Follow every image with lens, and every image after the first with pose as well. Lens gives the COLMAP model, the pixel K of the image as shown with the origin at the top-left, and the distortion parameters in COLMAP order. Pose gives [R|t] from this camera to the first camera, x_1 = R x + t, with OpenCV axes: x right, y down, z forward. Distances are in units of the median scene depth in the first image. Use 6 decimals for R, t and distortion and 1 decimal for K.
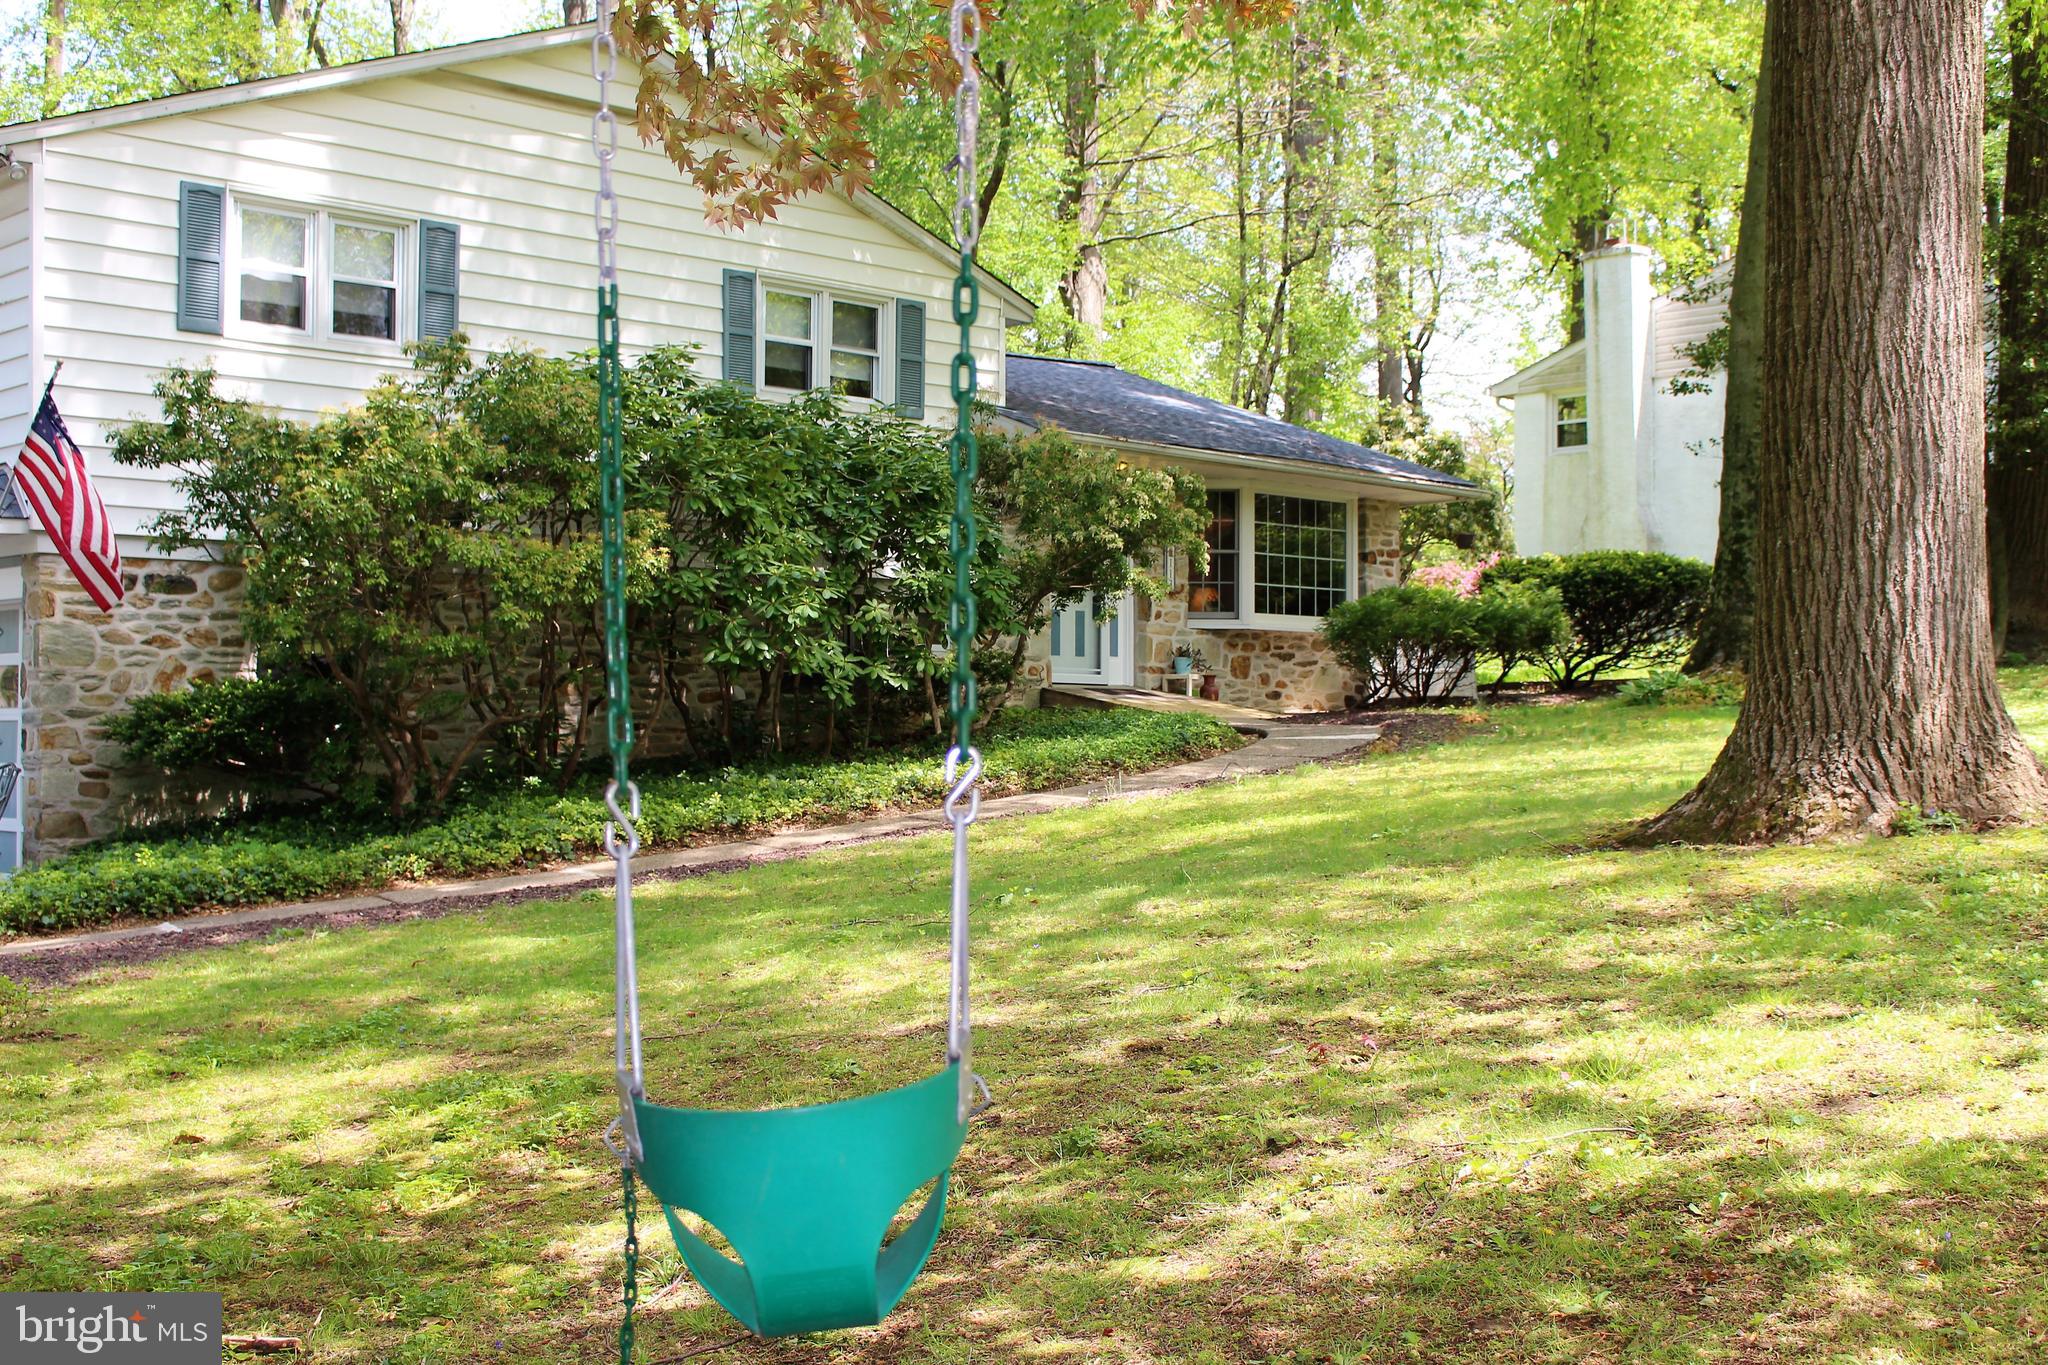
lens RADIAL K [[2359.4, 0, 1024.0], [0, 2359.4, 682.5], [0, 0, 1]] dist [-0.084690, 0.009864]
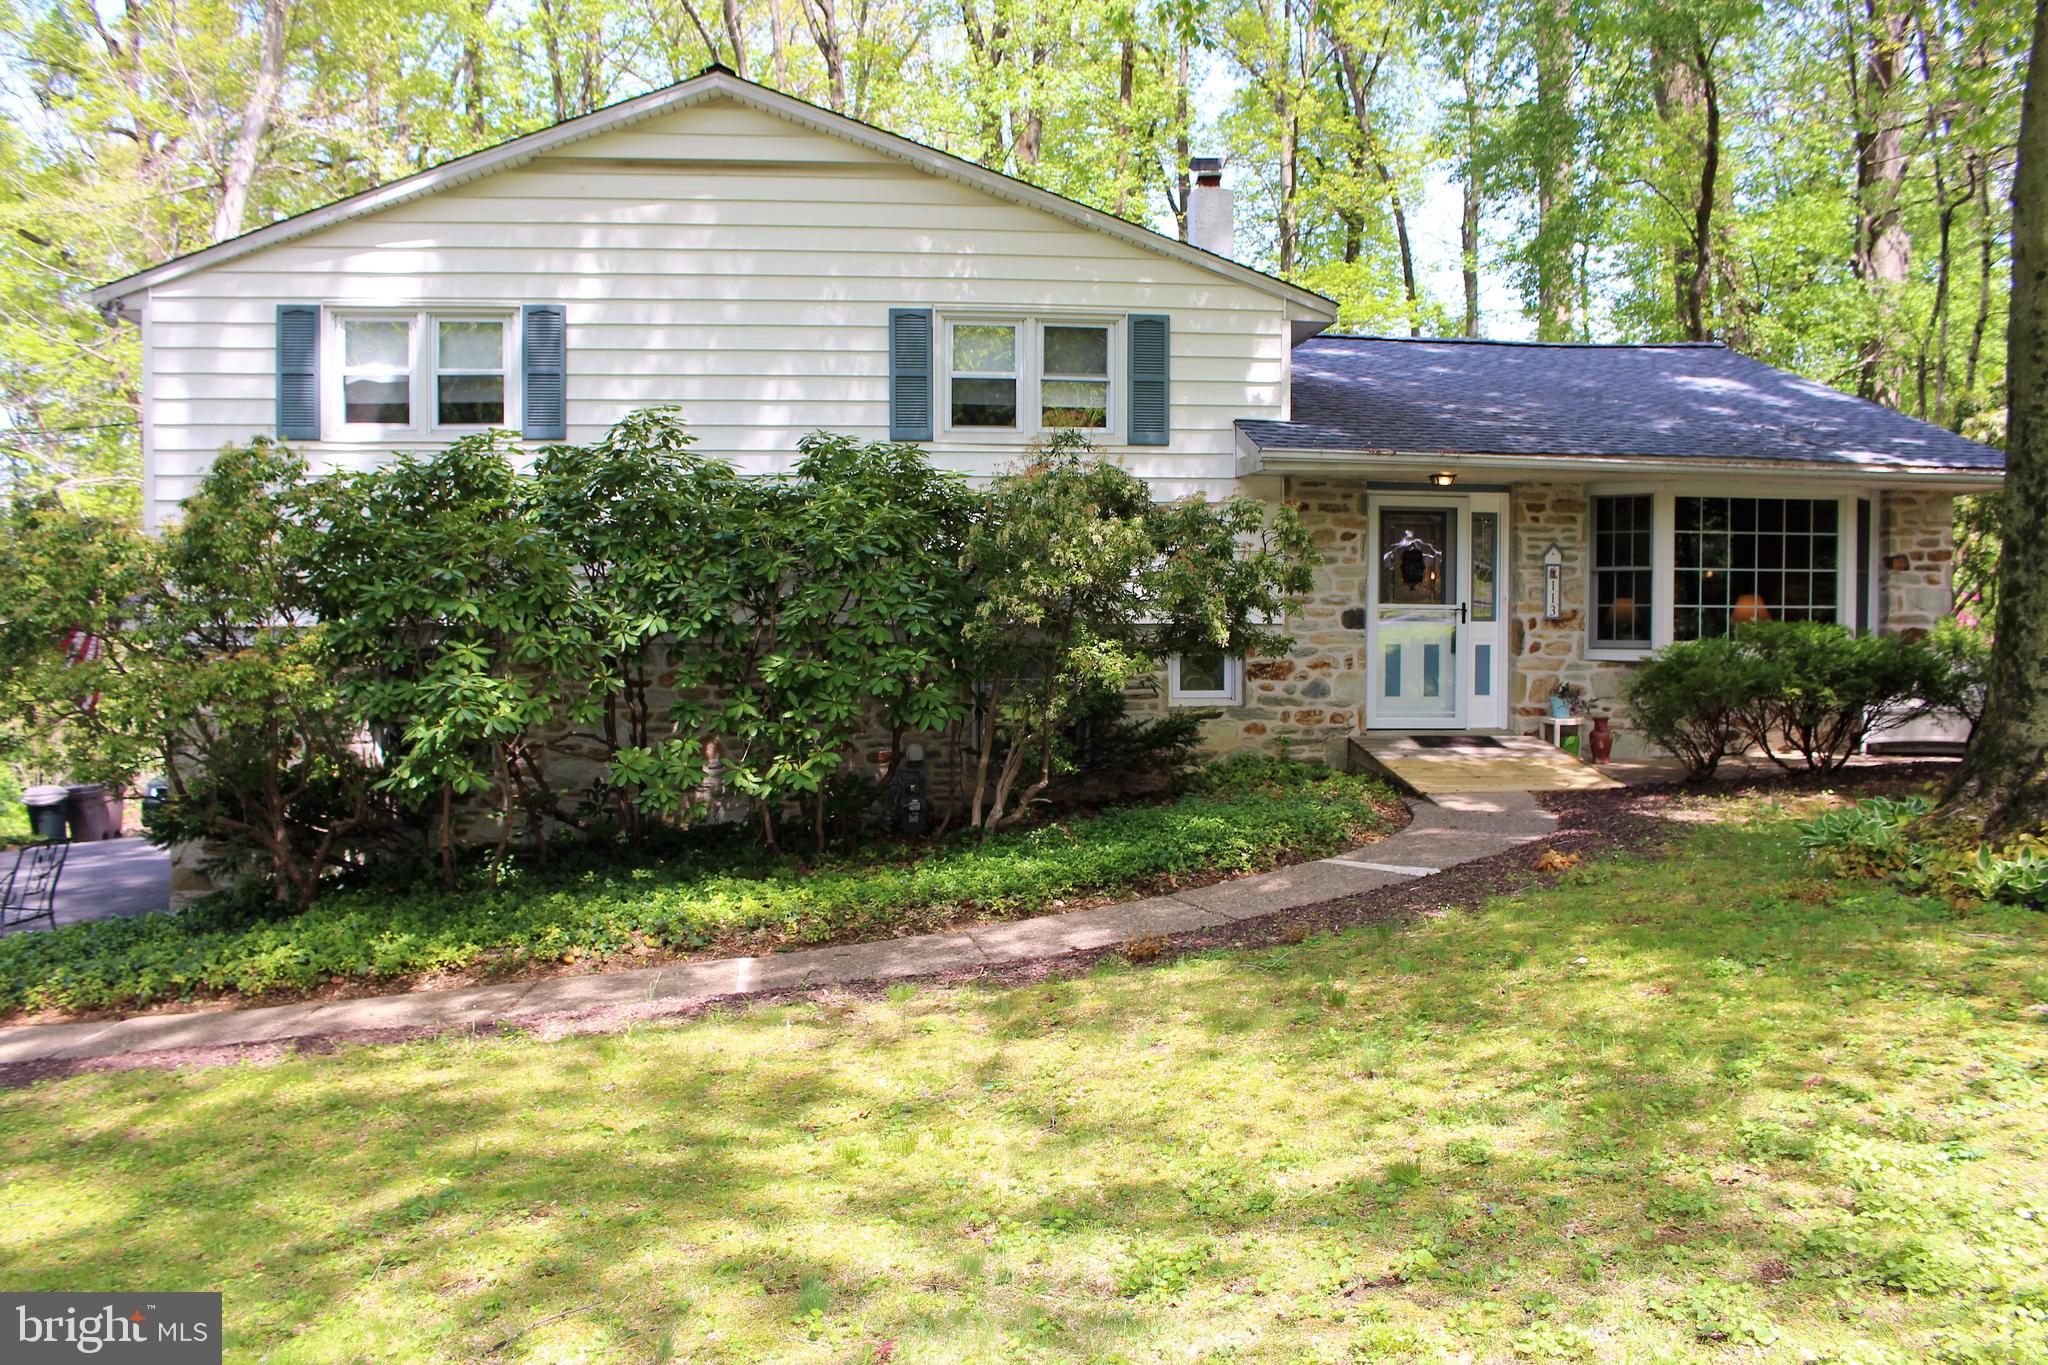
lens RADIAL K [[1705.5, 0, 1024.0], [0, 1705.5, 682.5], [0, 0, 1]] dist [-0.135386, 0.073392]
pose [[0.795403, 0.017566, -0.605826, 0.310544], [0.012993, 0.998856, 0.046022, -0.051398], [0.605941, -0.044477, 0.794265, 0.444542]]
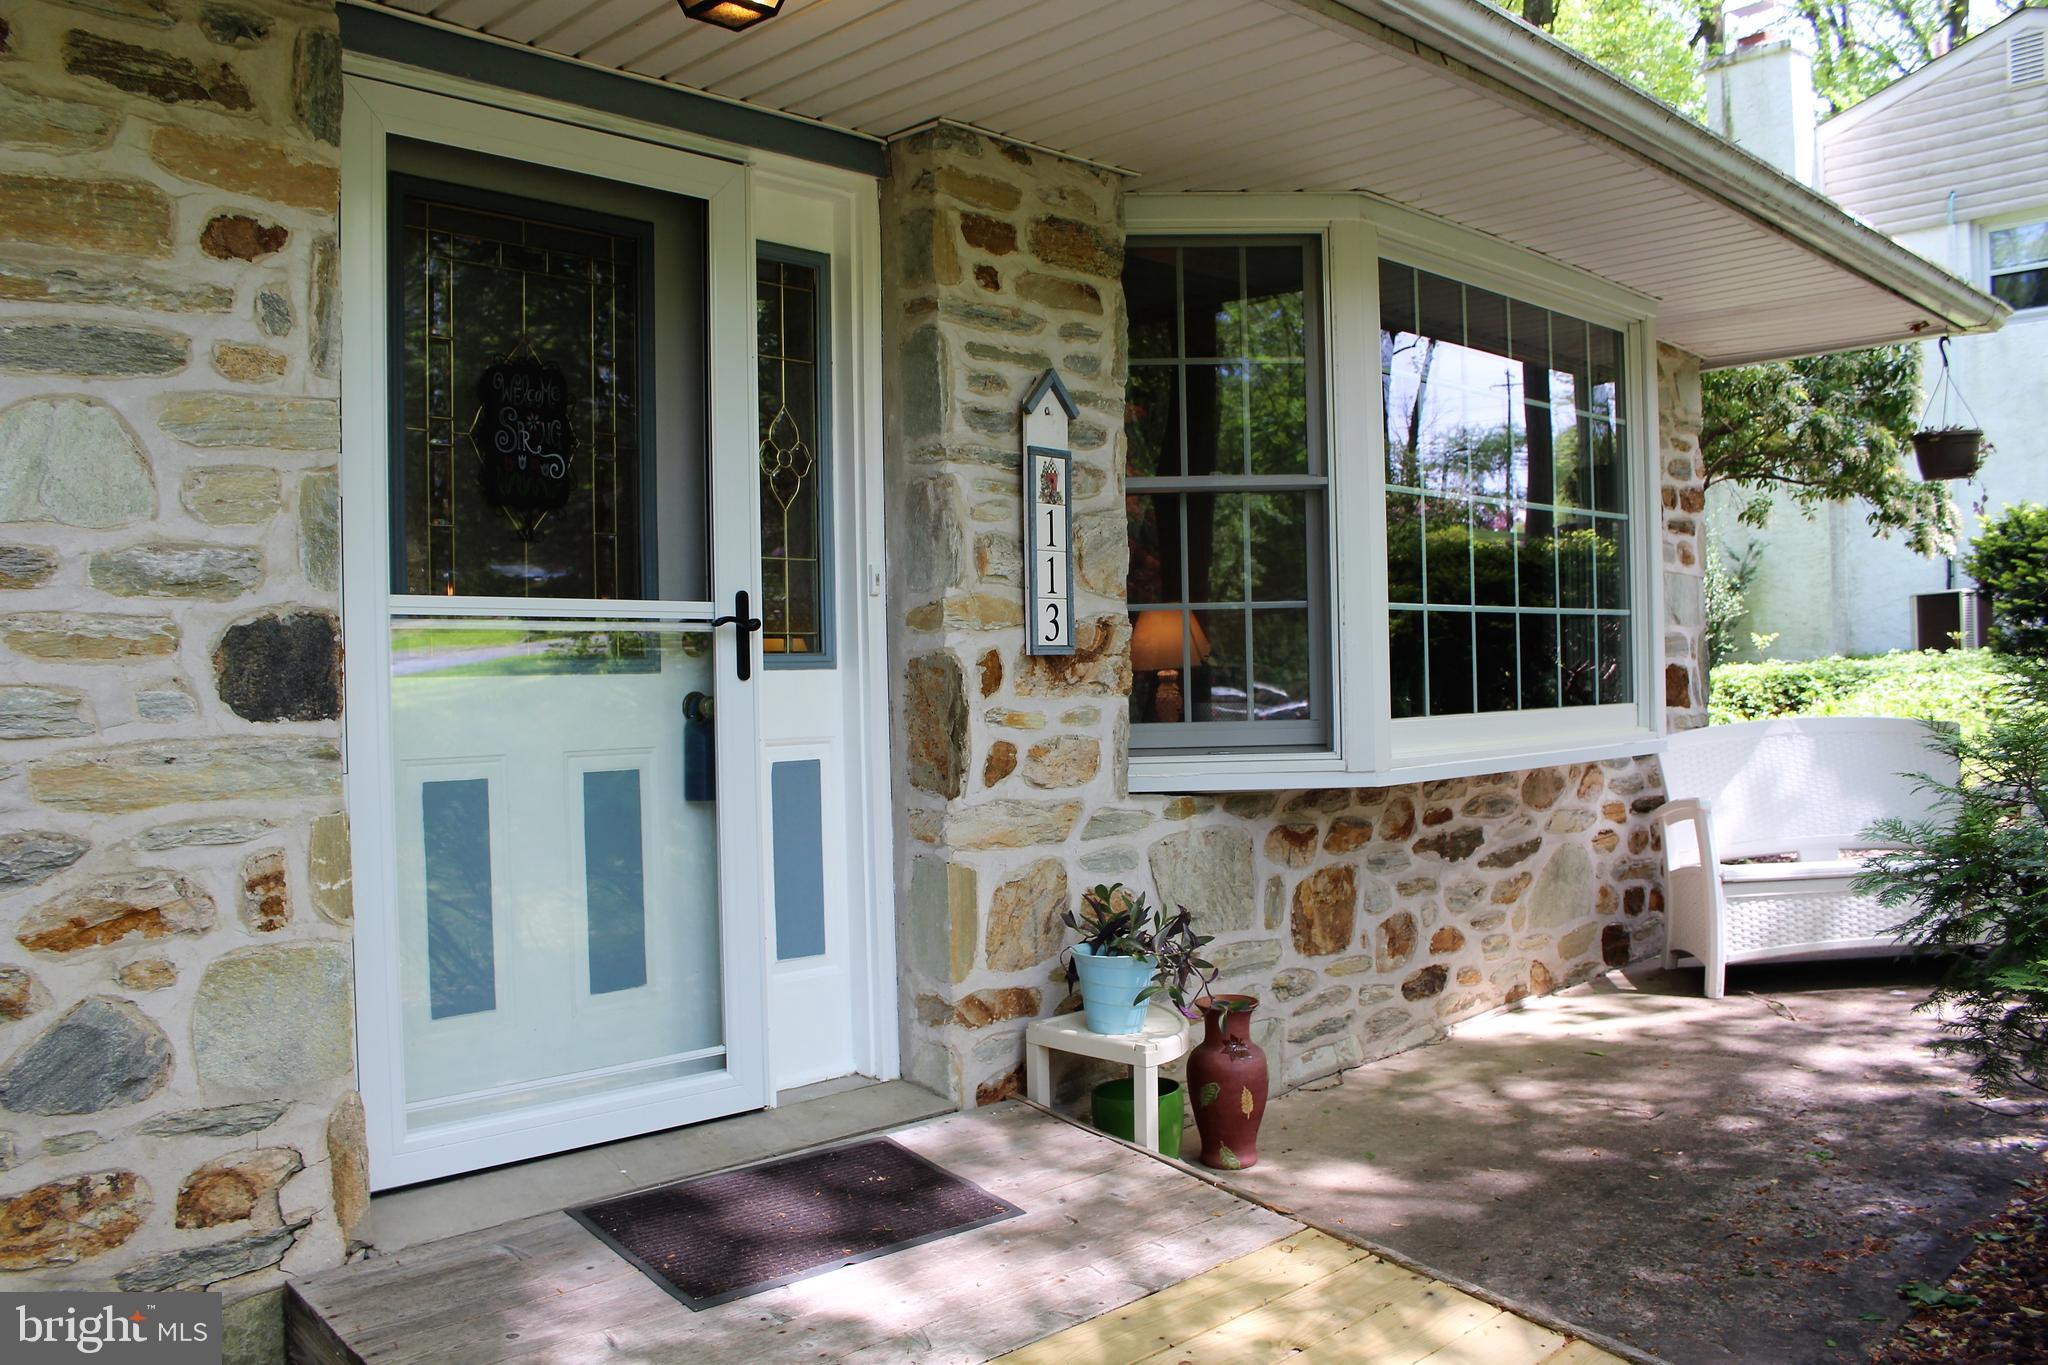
lens RADIAL K [[1705.5, 0, 1024.0], [0, 1705.5, 682.5], [0, 0, 1]] dist [-0.135386, 0.073392]
pose [[0.999408, -0.028610, 0.019106, 0.062428], [0.028171, 0.999341, 0.022876, -0.044158], [-0.019748, -0.022325, 0.999556, 0.927916]]
